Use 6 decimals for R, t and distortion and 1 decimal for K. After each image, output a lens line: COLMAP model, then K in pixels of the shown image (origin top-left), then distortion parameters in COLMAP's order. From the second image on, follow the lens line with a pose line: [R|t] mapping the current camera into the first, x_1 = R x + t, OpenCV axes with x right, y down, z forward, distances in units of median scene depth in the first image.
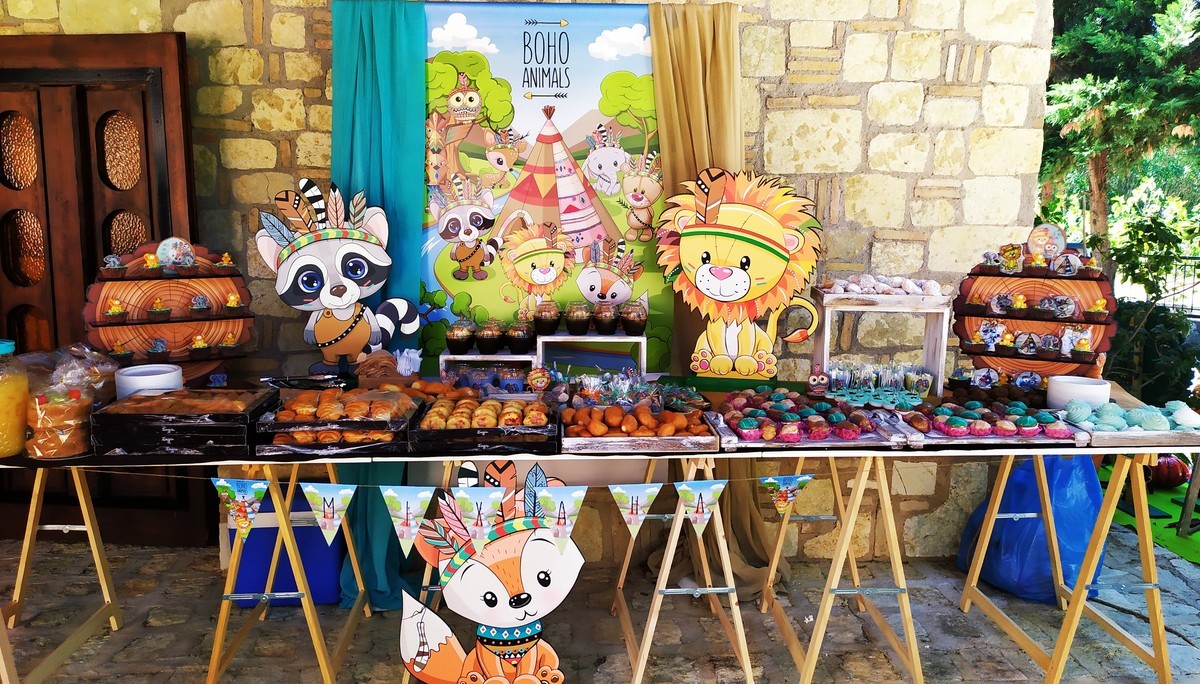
lens RADIAL K [[970.0, 0, 599.0], [0, 970.0, 318.7], [0, 0, 1]] dist [0.070762, 0.002165]
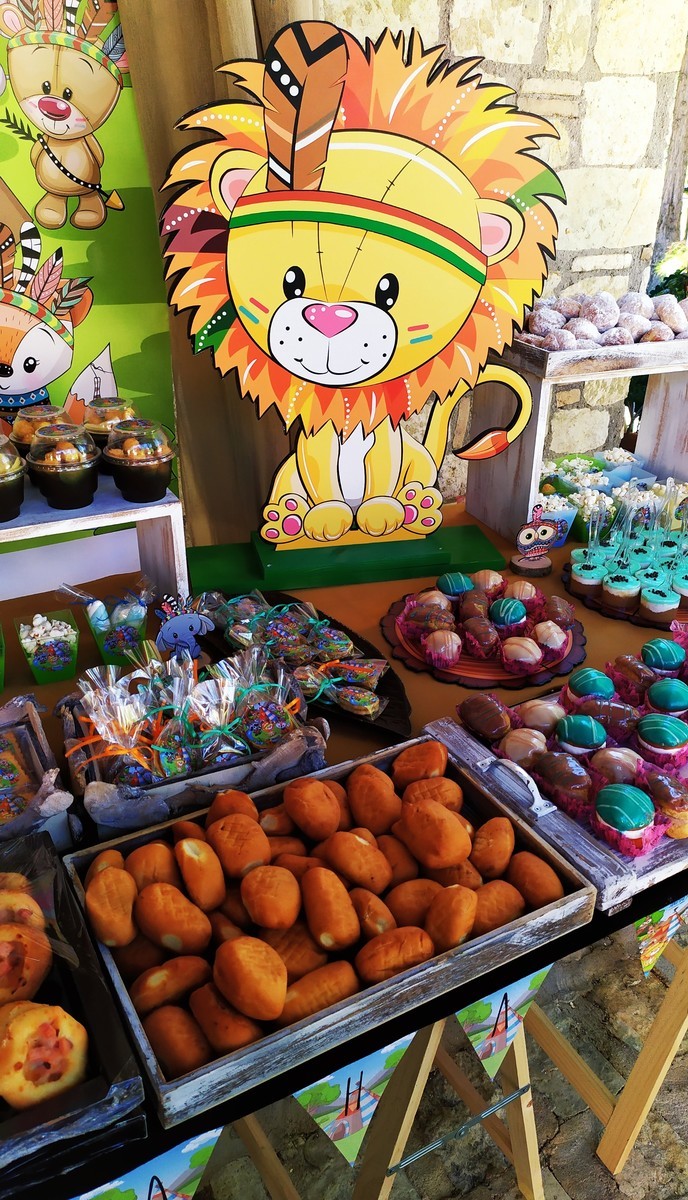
lens RADIAL K [[944.5, 0, 362.2], [0, 944.5, 605.3], [0, 0, 1]] dist [0.035948, -0.018314]
pose [[0.888872, -0.206272, 0.409095, -0.052860], [0.051170, 0.932026, 0.358761, -0.076918], [-0.455290, -0.297959, 0.839006, 0.611917]]
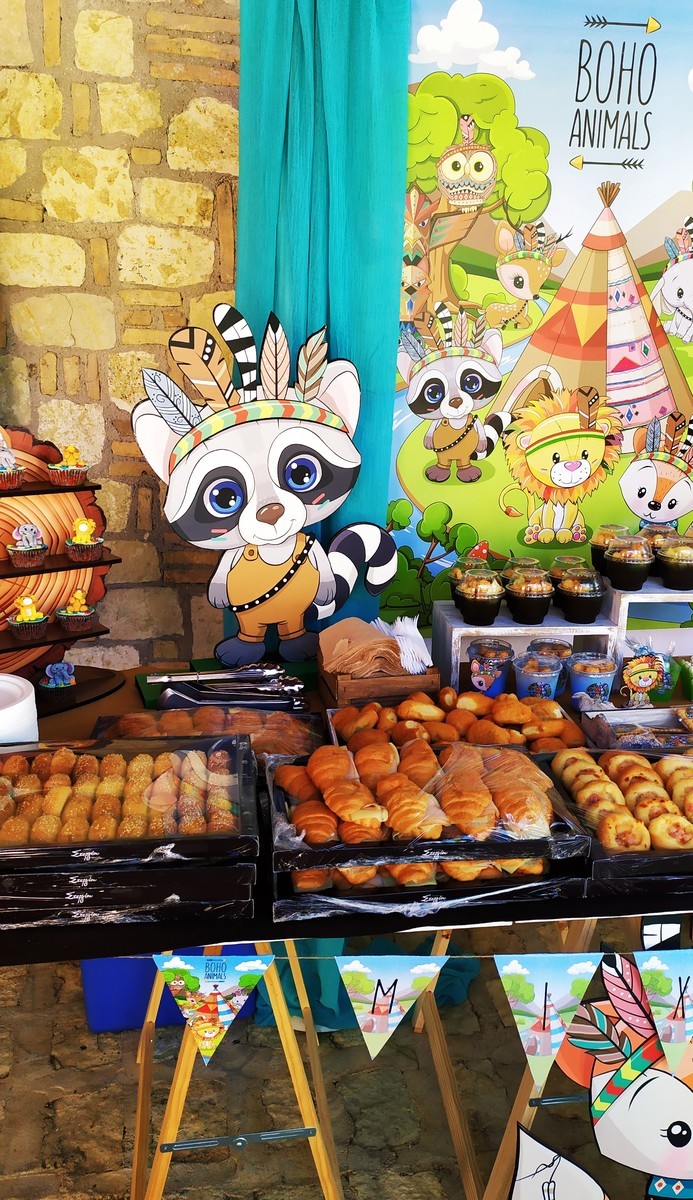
lens RADIAL K [[999.9, 0, 359.5], [0, 999.9, 582.7], [0, 0, 1]] dist [0.033106, -0.006029]
pose [[0.994619, -0.007209, 0.103348, -0.274560], [-0.005282, 0.992750, 0.120081, -0.057805], [-0.103464, -0.119981, 0.987370, 0.423220]]
